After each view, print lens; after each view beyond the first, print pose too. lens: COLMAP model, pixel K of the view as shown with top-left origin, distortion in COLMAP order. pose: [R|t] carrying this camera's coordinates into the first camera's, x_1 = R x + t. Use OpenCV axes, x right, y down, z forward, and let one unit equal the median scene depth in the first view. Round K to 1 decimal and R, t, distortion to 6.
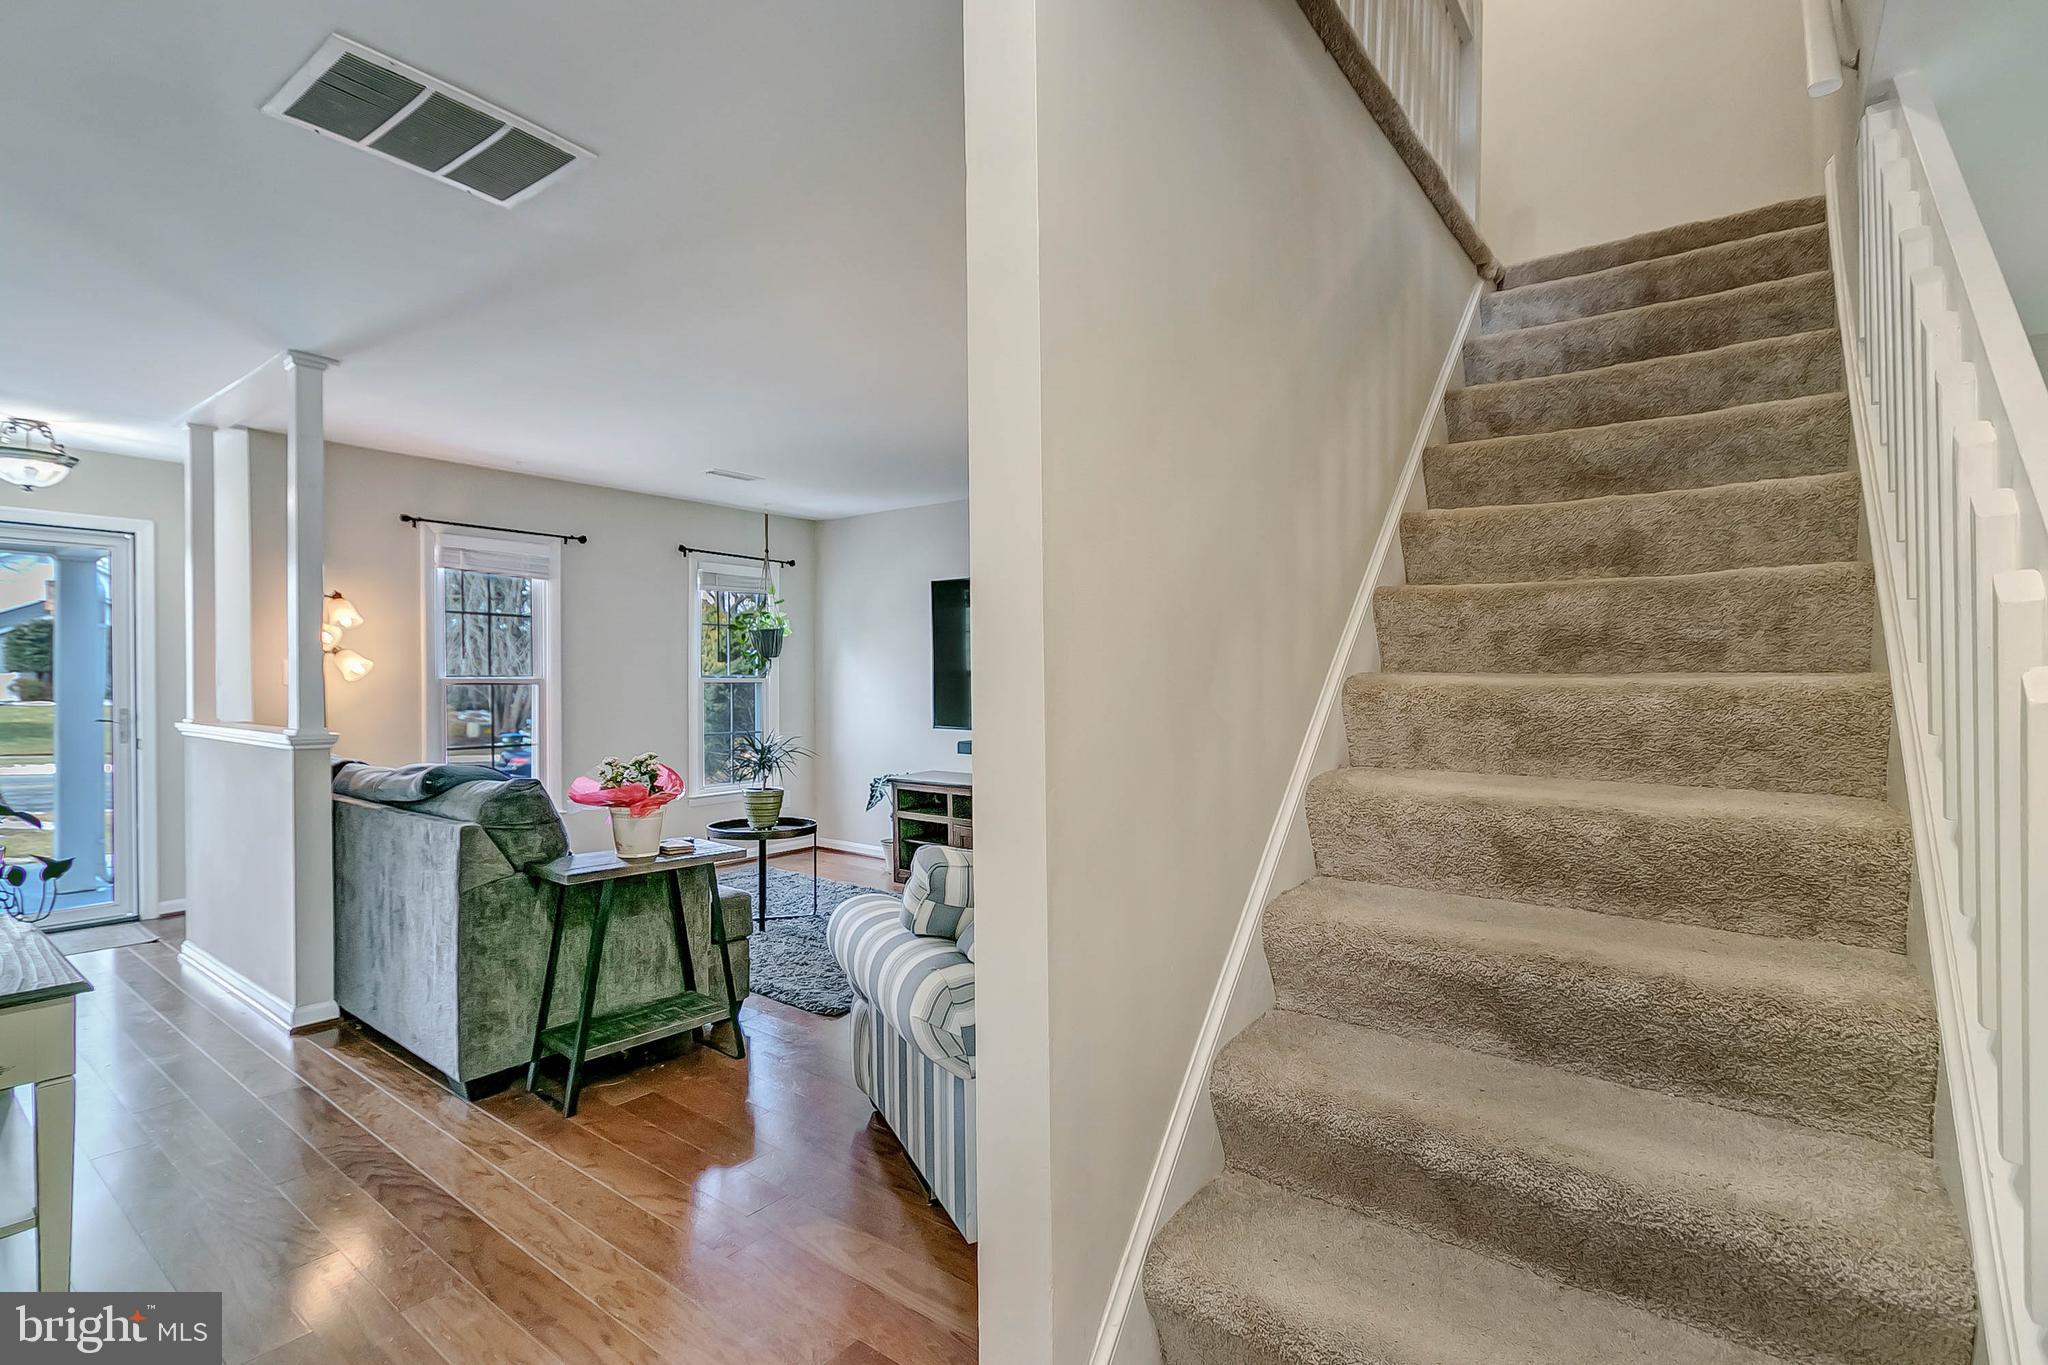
lens RADIAL K [[950.0, 0, 1019.6], [0, 950.0, 674.5], [0, 0, 1]] dist [0.005976, -0.003535]
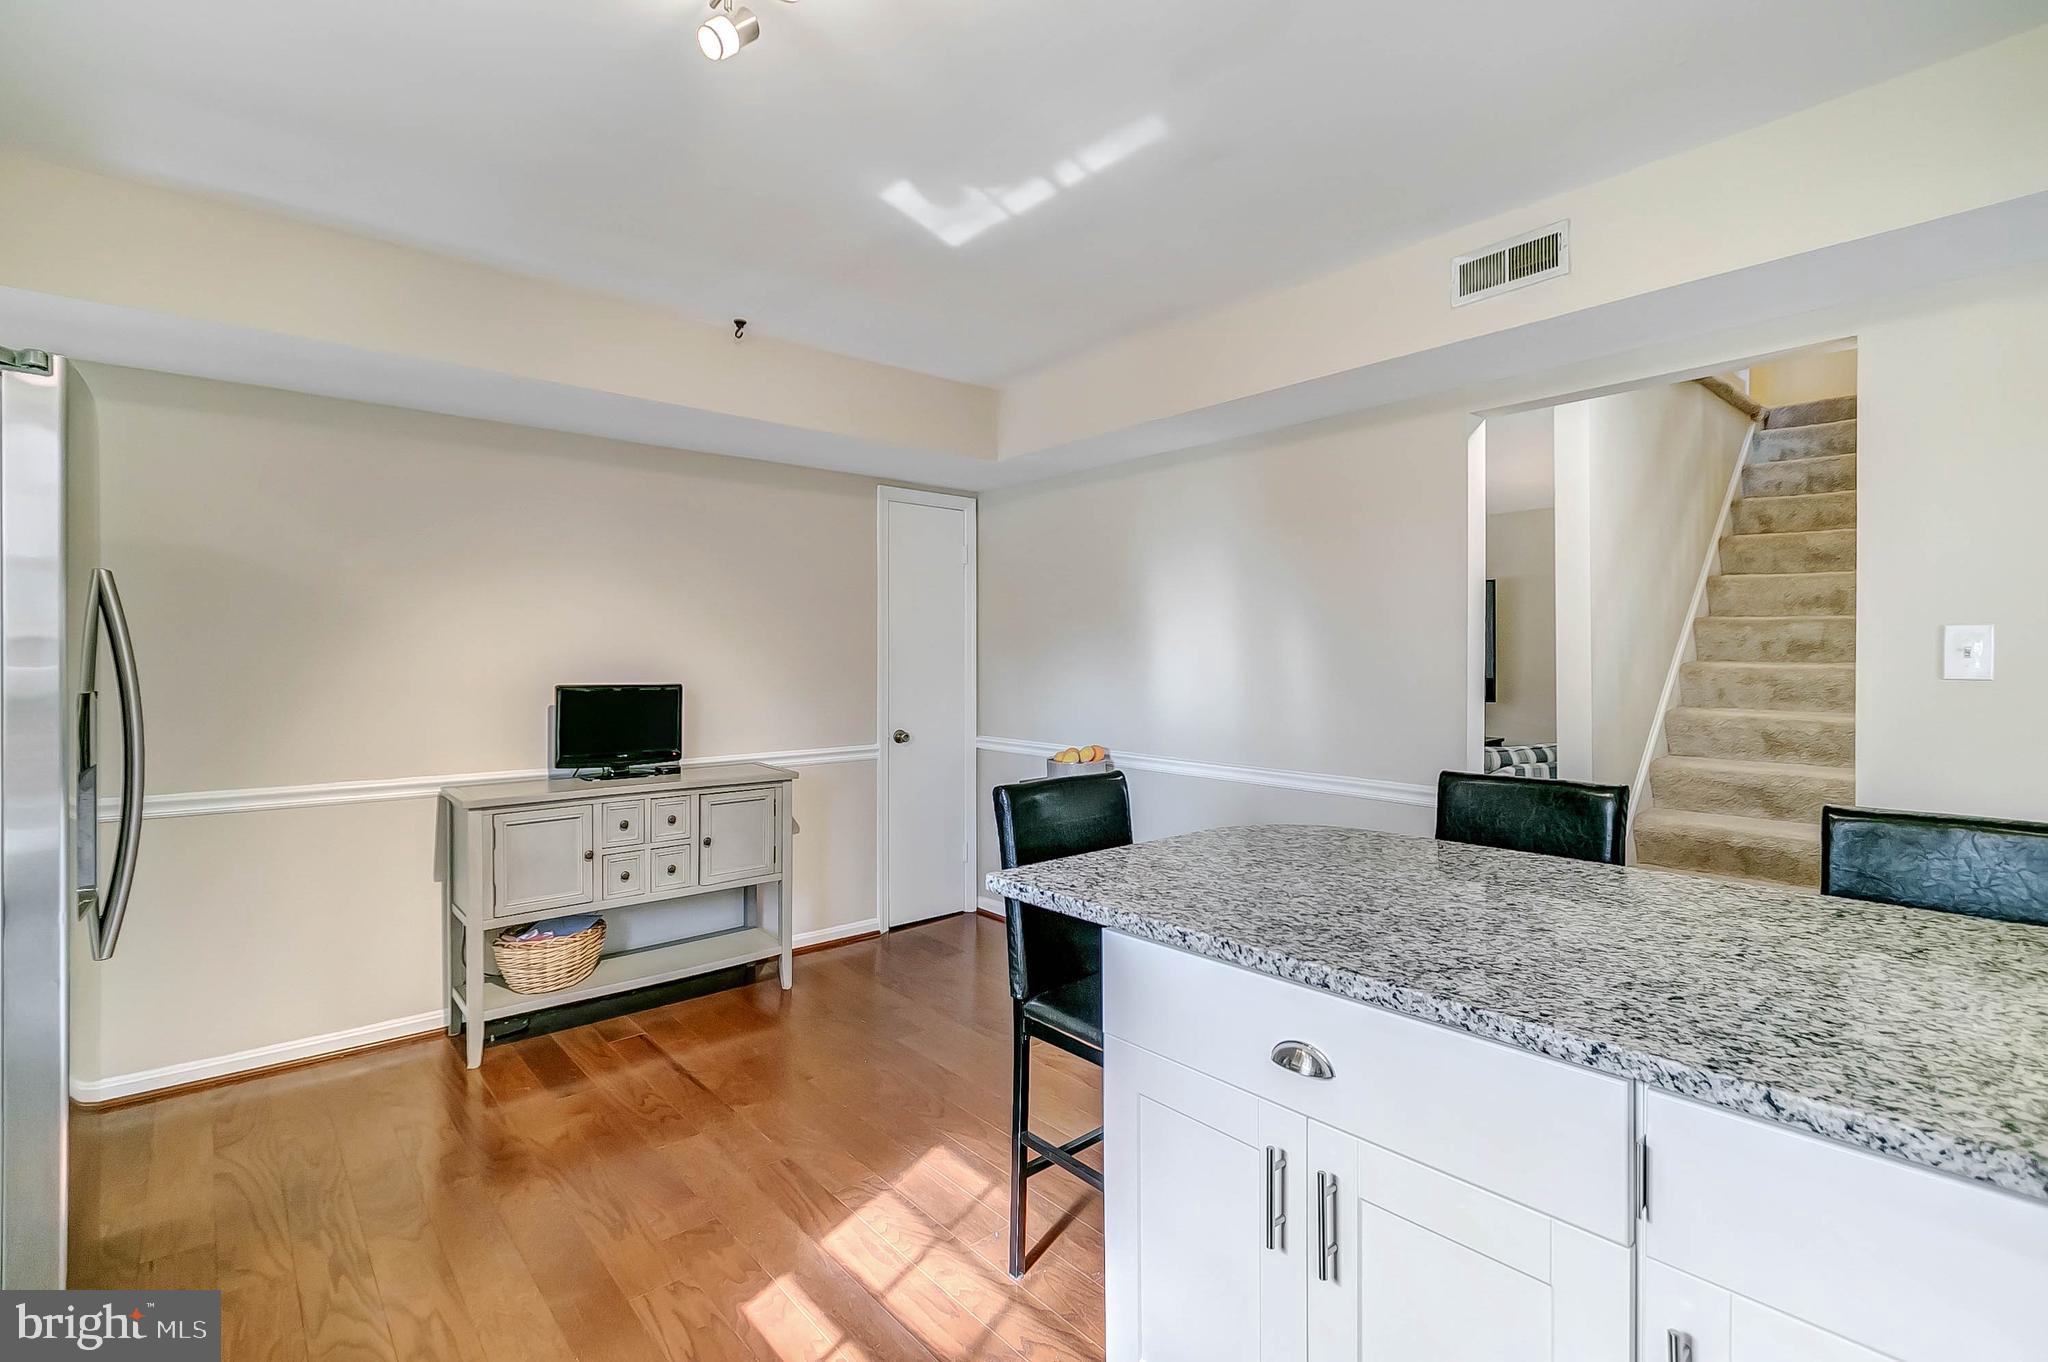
lens RADIAL K [[950.0, 0, 1030.1], [0, 950.0, 663.6], [0, 0, 1]] dist [0.005976, -0.003535]
pose [[0.982475, 0.003614, -0.186359, -0.627629], [-0.001671, 0.999943, 0.010585, -0.016613], [0.186387, -0.010088, 0.982425, -1.230306]]
